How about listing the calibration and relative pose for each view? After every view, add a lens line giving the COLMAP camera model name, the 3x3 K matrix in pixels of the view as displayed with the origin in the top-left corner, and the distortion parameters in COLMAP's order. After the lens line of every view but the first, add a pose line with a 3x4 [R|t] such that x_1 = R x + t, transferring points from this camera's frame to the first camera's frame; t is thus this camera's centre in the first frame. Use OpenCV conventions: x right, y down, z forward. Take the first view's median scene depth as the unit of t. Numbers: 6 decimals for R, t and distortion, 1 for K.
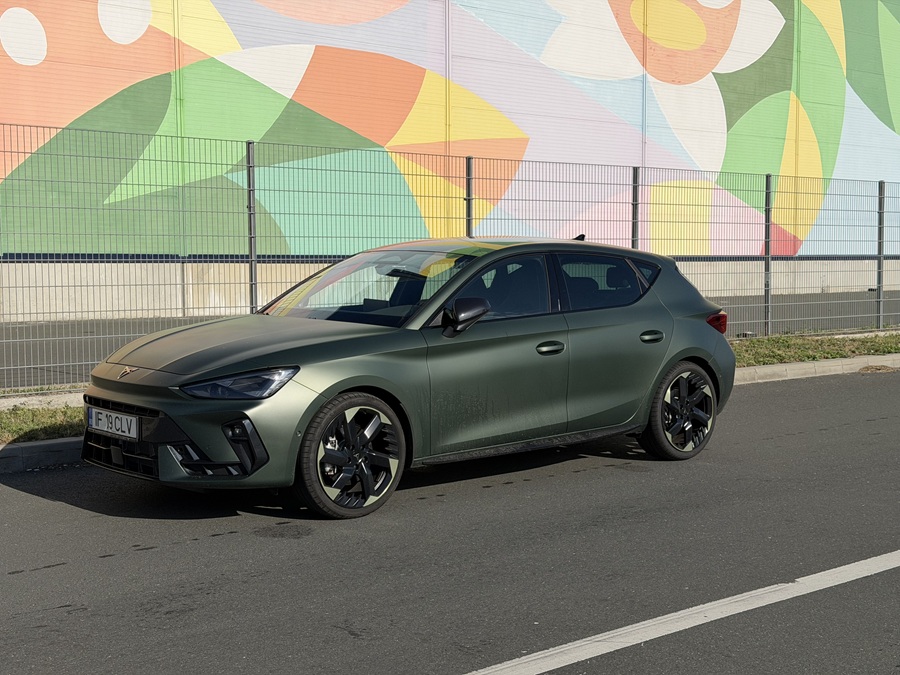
lens RADIAL K [[1245.4, 0, 450.0], [0, 1245.4, 337.5], [0, 0, 1]] dist [0.130228, -0.035546]
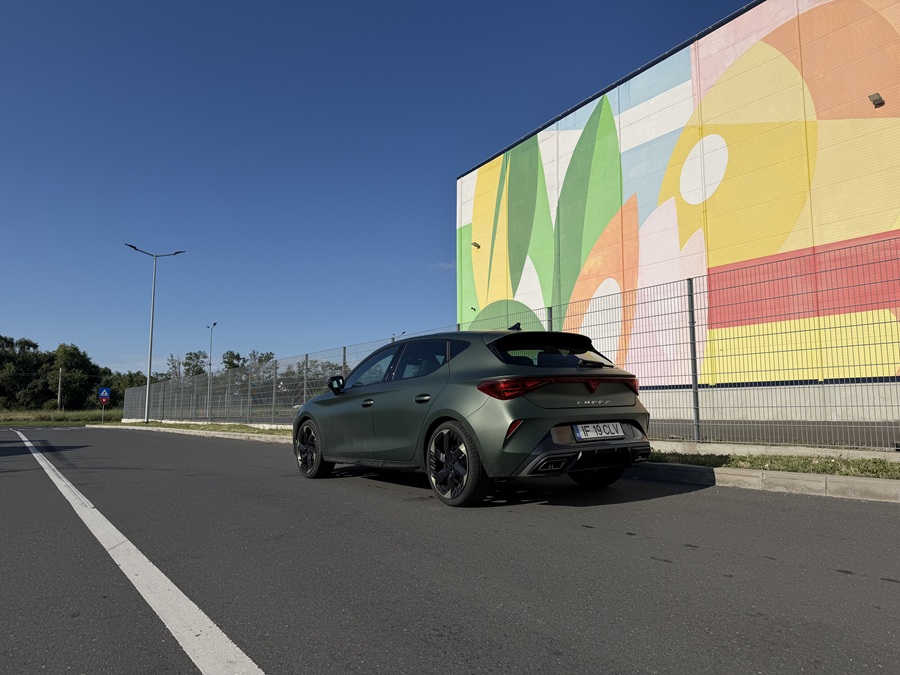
lens RADIAL K [[622.8, 0, 455.3], [0, 622.8, 338.5], [0, 0, 1]] dist [0.134790, -0.203972]
pose [[-0.097779, -0.102576, -0.989908, 0.259744], [-0.048125, 0.993998, -0.098247, -0.000190], [0.994044, 0.038033, -0.102129, 0.351565]]
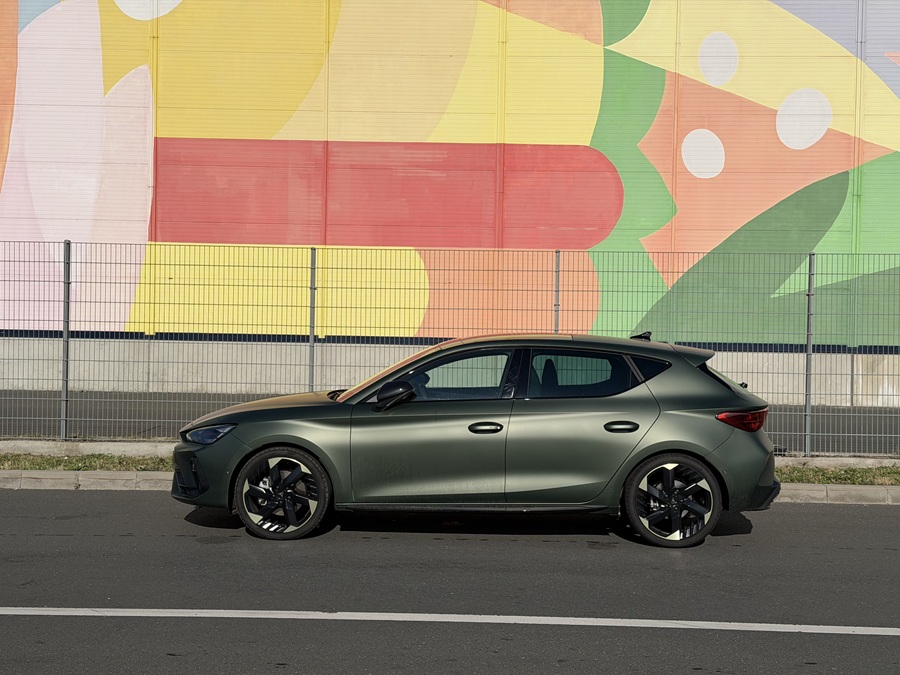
lens RADIAL K [[1249.2, 0, 461.7], [0, 1249.2, 341.5], [0, 0, 1]] dist [0.117584, -0.040261]
pose [[0.727679, 0.016745, -0.685713, 0.257452], [-0.062316, 0.997182, -0.041778, -0.006491], [0.683081, 0.073131, 0.726672, 0.035133]]
